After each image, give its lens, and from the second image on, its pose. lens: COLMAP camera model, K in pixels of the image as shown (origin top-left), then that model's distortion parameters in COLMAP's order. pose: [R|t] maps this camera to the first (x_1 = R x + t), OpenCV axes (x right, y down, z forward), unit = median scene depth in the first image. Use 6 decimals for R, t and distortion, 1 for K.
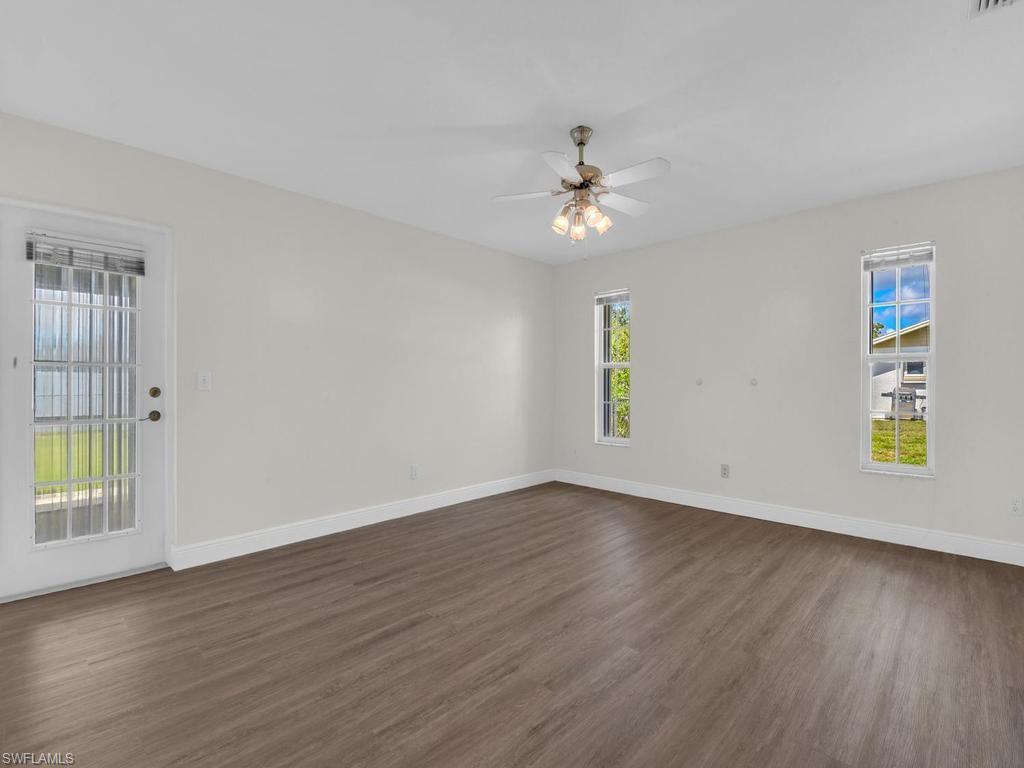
lens RADIAL K [[469.6, 0, 517.2], [0, 469.6, 382.1], [0, 0, 1]] dist [0.002151, -0.006827]
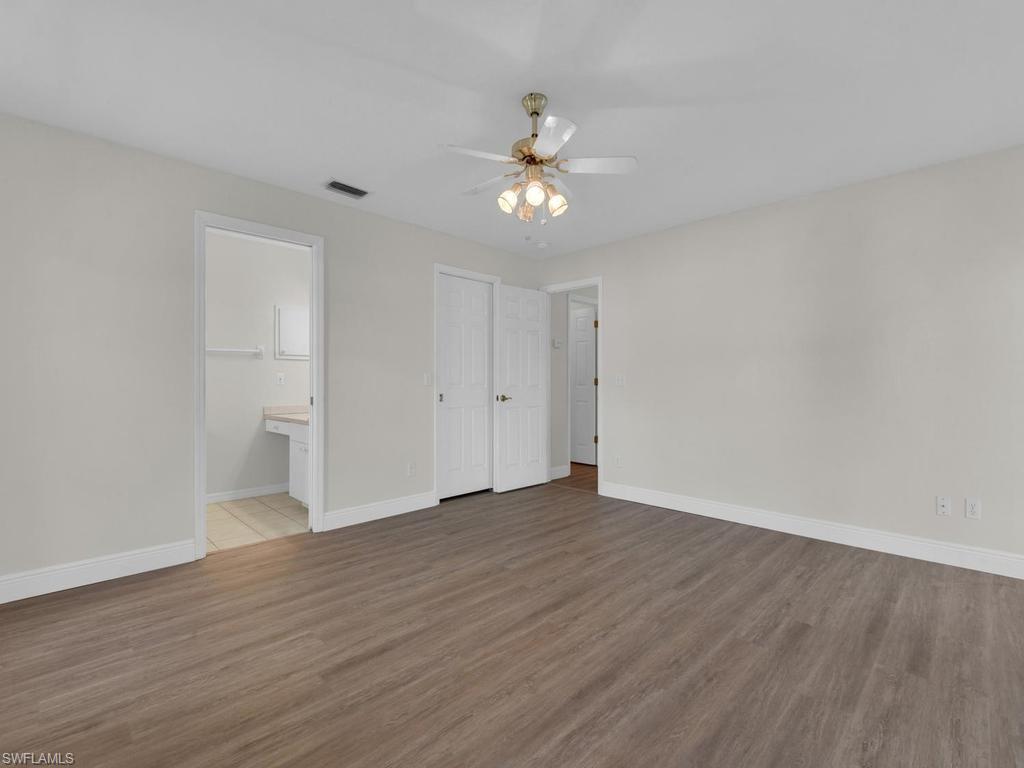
lens RADIAL K [[465.9, 0, 520.1], [0, 465.9, 386.3], [0, 0, 1]] dist [0.002712, -0.000299]
pose [[-0.999896, -0.003066, 0.014085, 0.144286], [-0.002978, 0.999976, 0.006295, 0.010813], [-0.014104, 0.006252, -0.999881, 1.802395]]
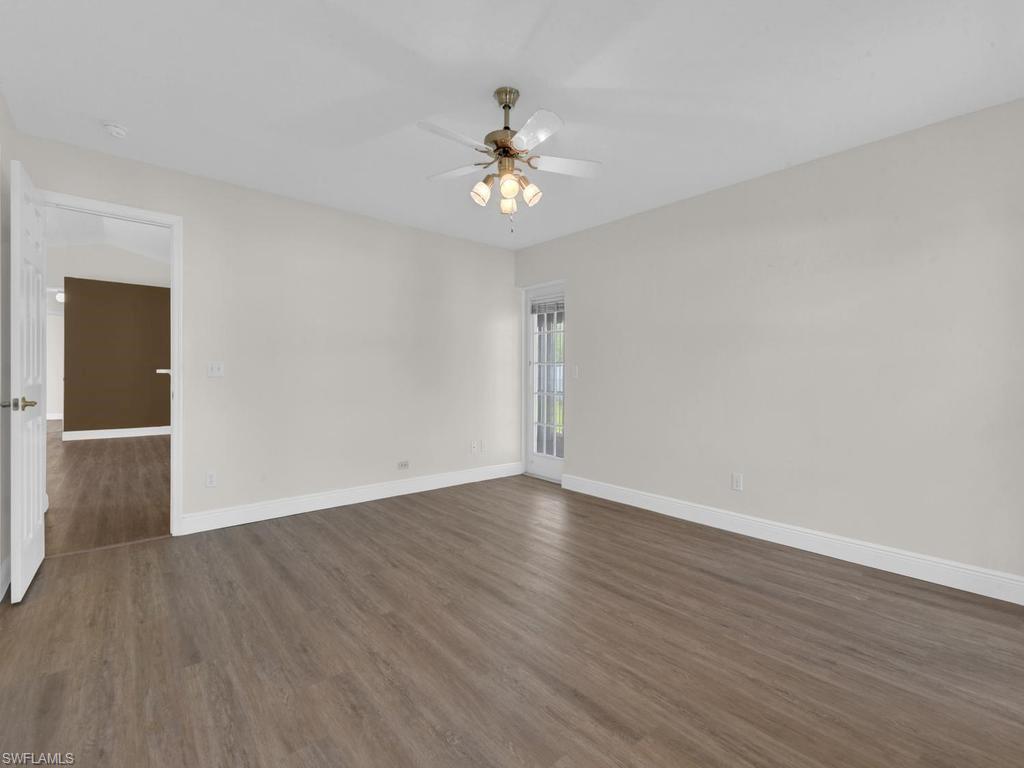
lens RADIAL K [[476.3, 0, 506.7], [0, 476.3, 376.9], [0, 0, 1]] dist [0.015445, -0.000364]
pose [[-0.120902, 0.008464, -0.992628, 1.002704], [-0.000748, 0.999963, 0.008618, 0.000578], [0.992664, 0.001784, -0.120892, 1.064528]]
